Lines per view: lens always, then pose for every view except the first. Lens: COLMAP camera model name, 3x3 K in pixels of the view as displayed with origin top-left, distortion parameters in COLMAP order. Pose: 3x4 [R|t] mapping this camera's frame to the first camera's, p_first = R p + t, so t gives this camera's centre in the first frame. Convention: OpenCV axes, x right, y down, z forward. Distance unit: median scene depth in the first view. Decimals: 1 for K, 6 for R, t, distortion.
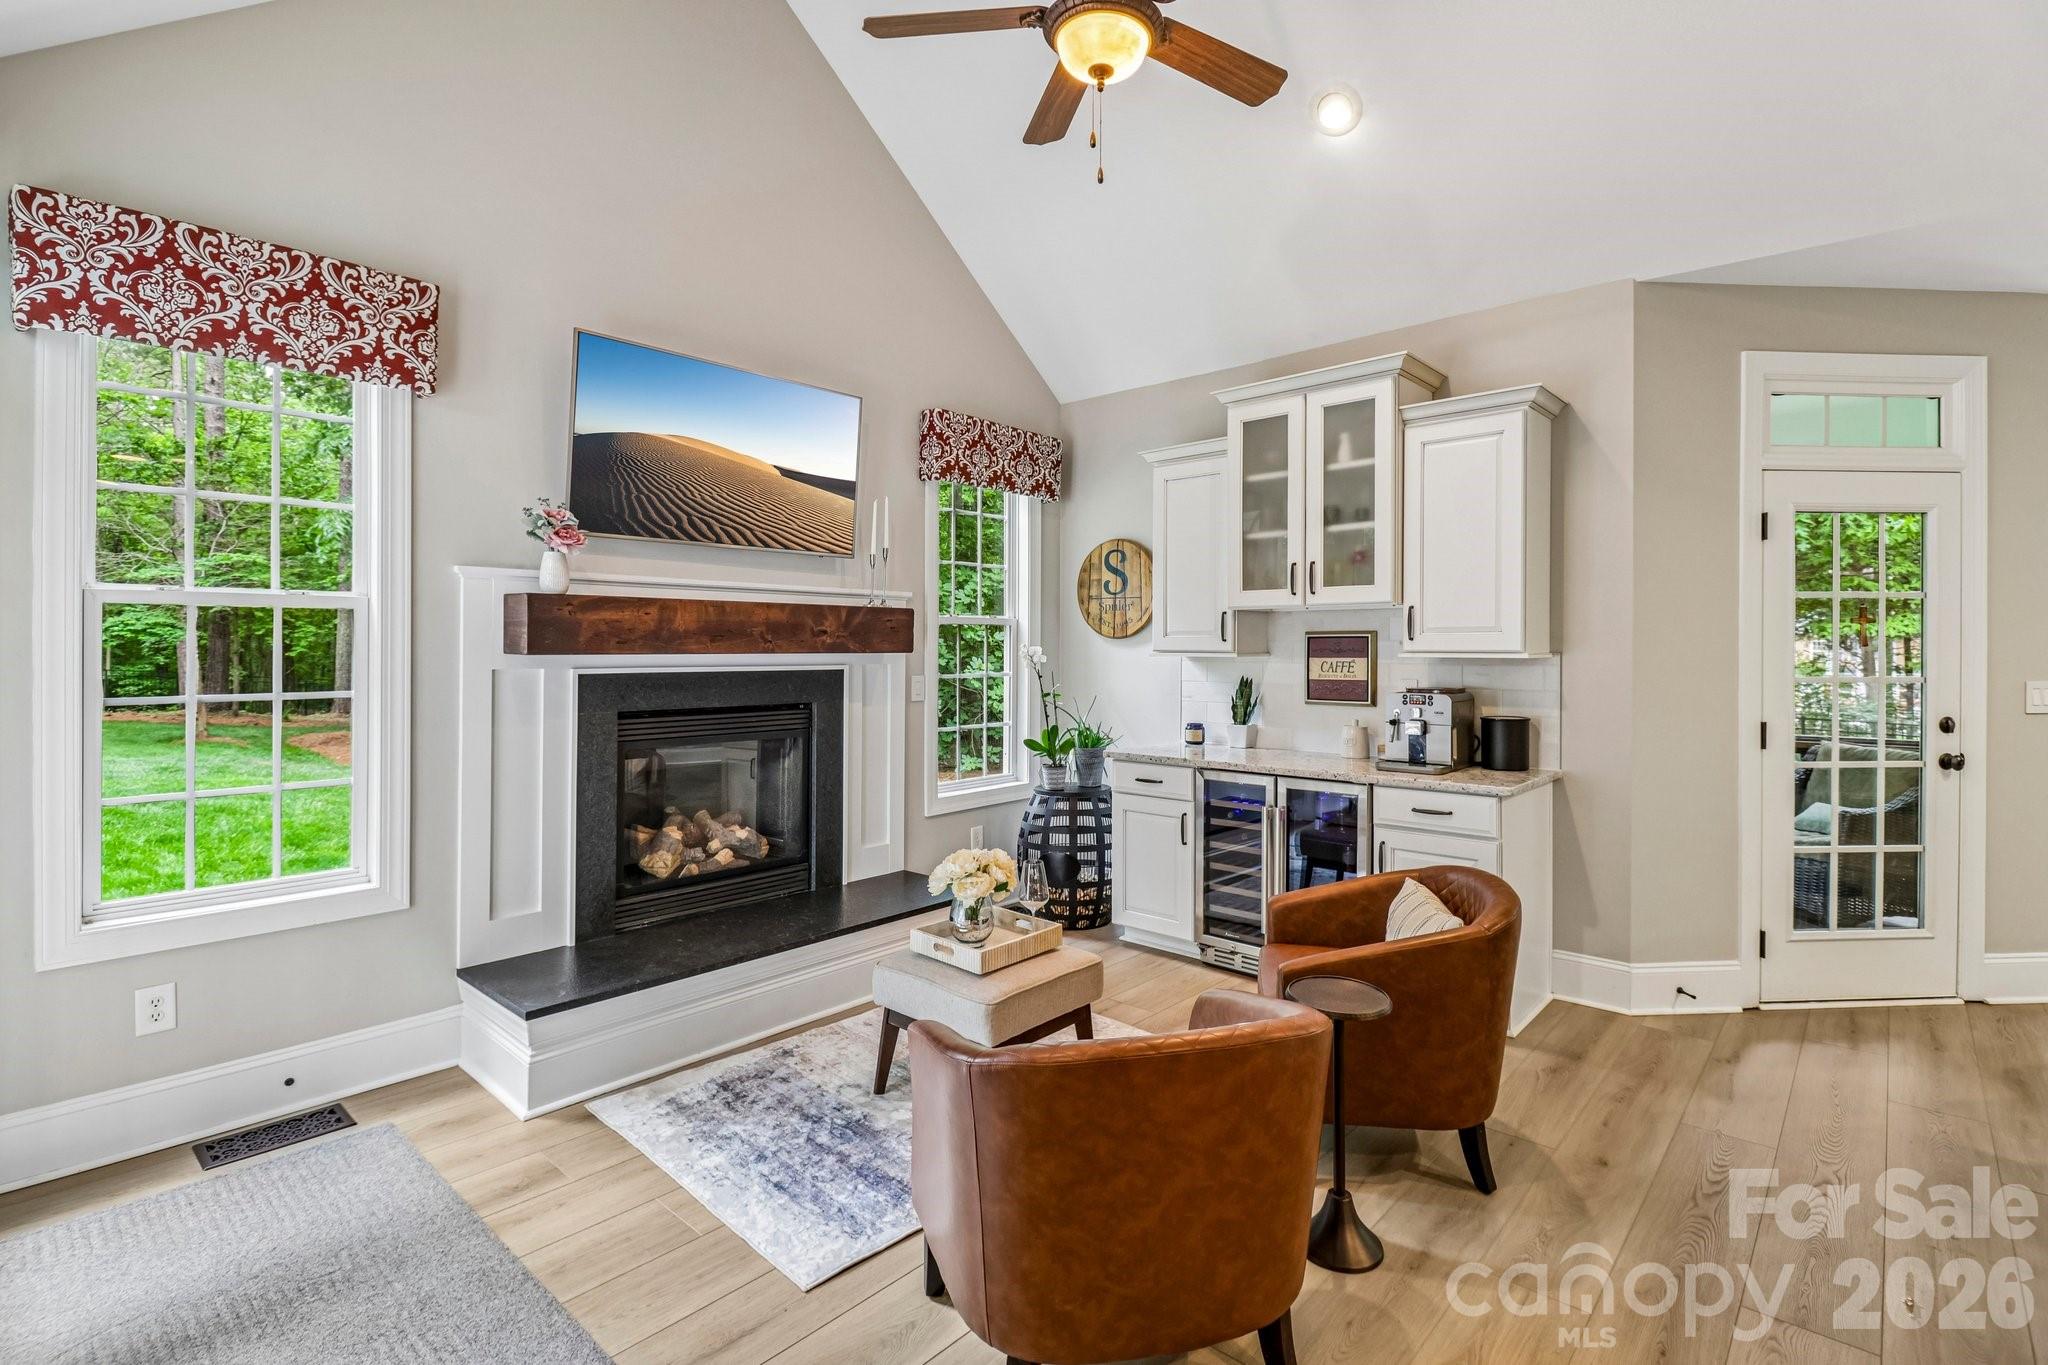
lens RADIAL K [[946.1, 0, 1032.9], [0, 946.1, 653.6], [0, 0, 1]] dist [0.000188, -0.000459]
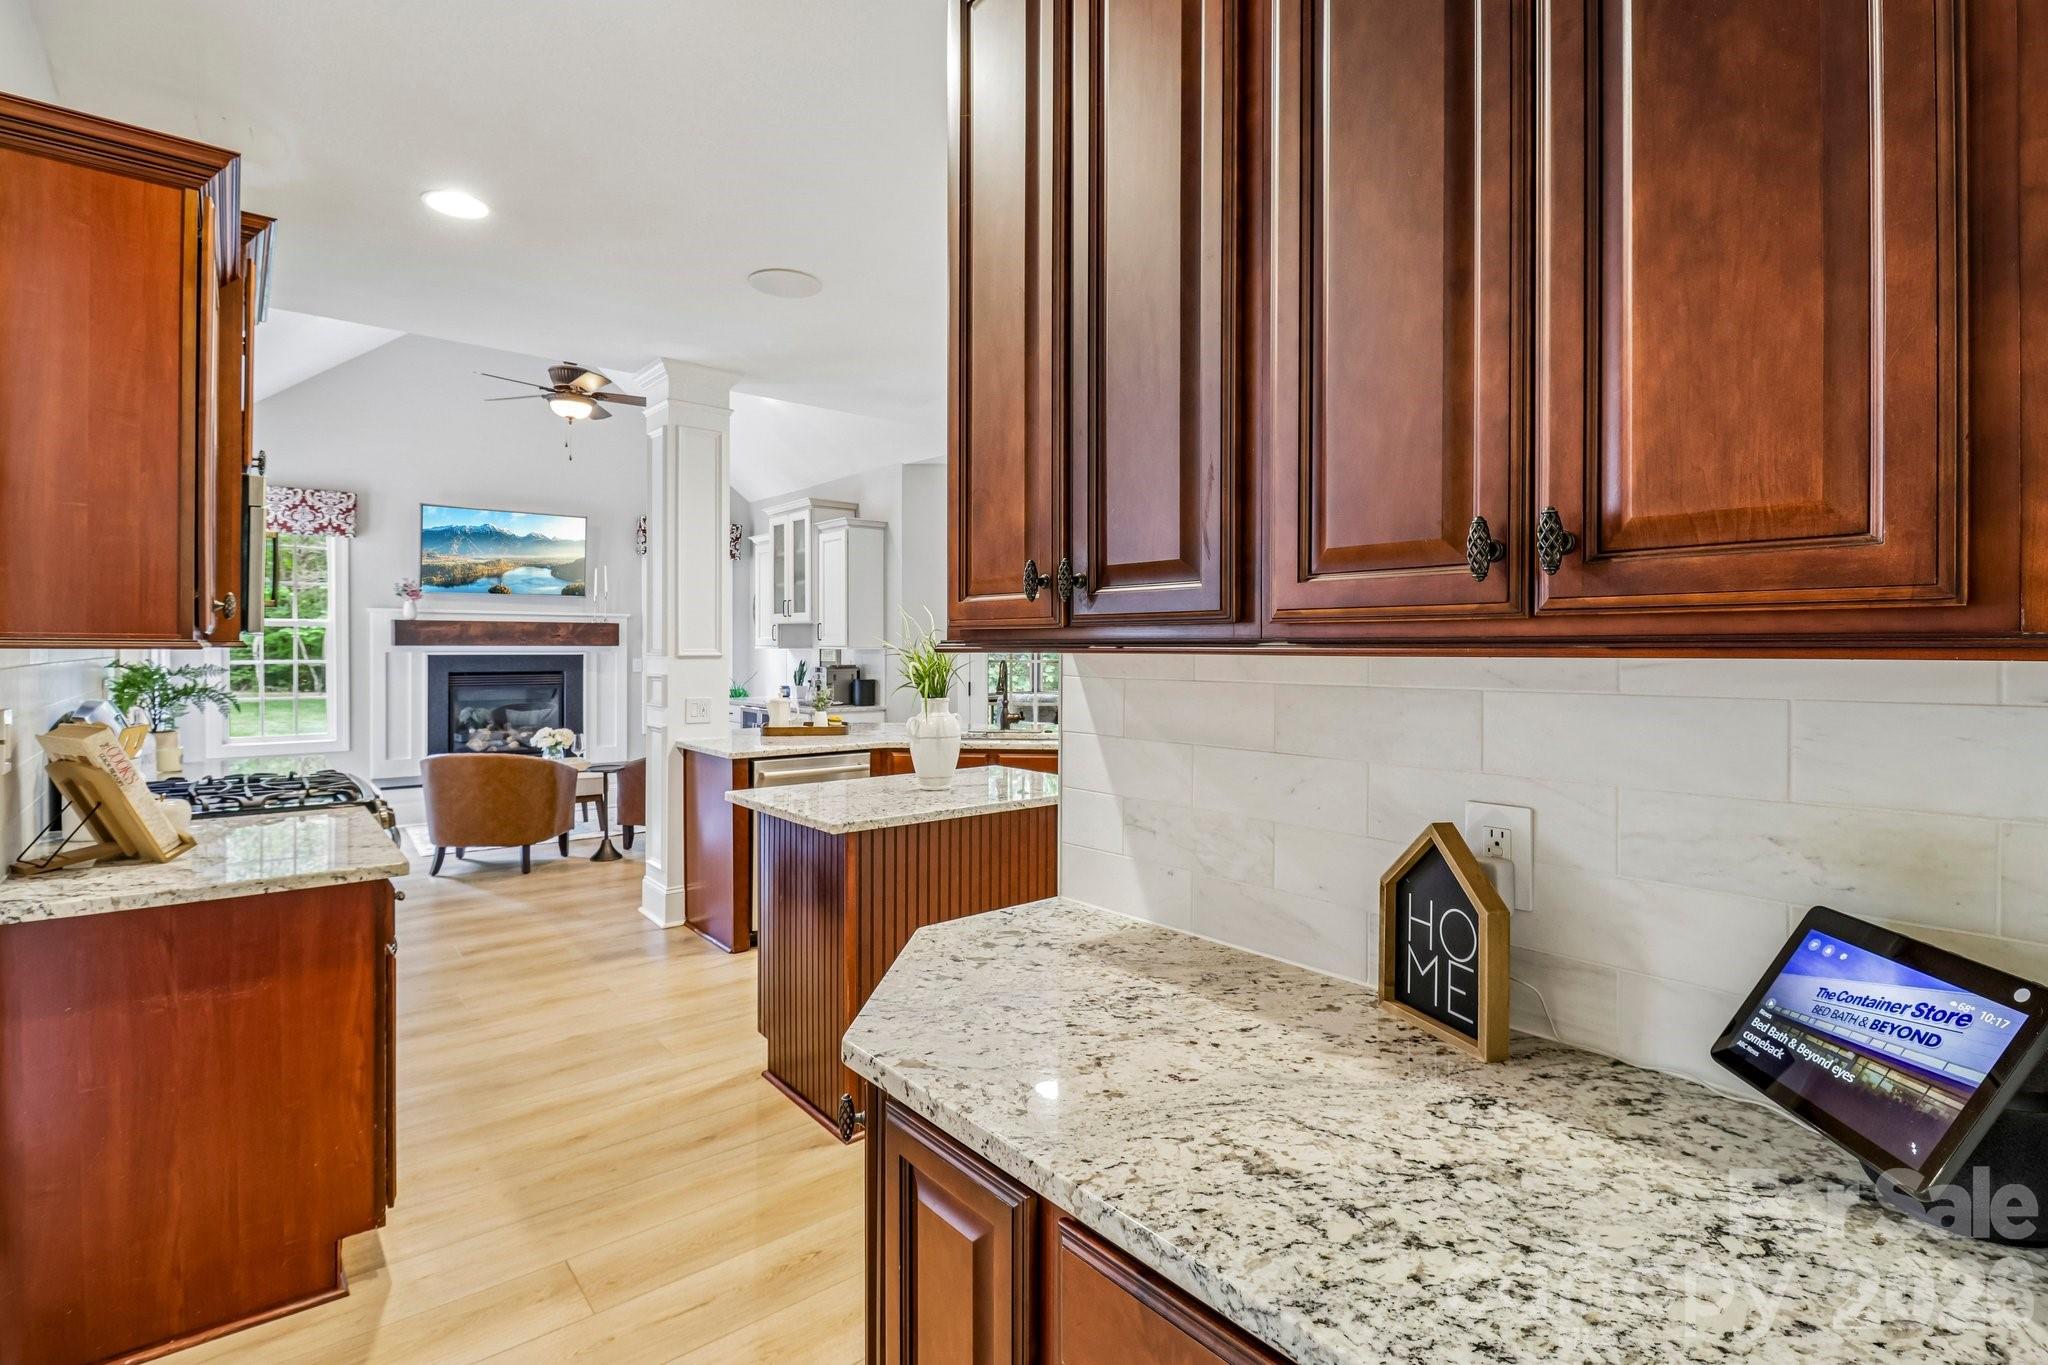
lens RADIAL K [[946.1, 0, 1032.9], [0, 946.1, 653.6], [0, 0, 1]] dist [0.000188, -0.000459]
pose [[0.990388, 0.004771, -0.138235, 1.177071], [-0.004219, 0.999982, 0.004287, 0.002904], [0.138253, -0.003663, 0.990390, -0.959012]]
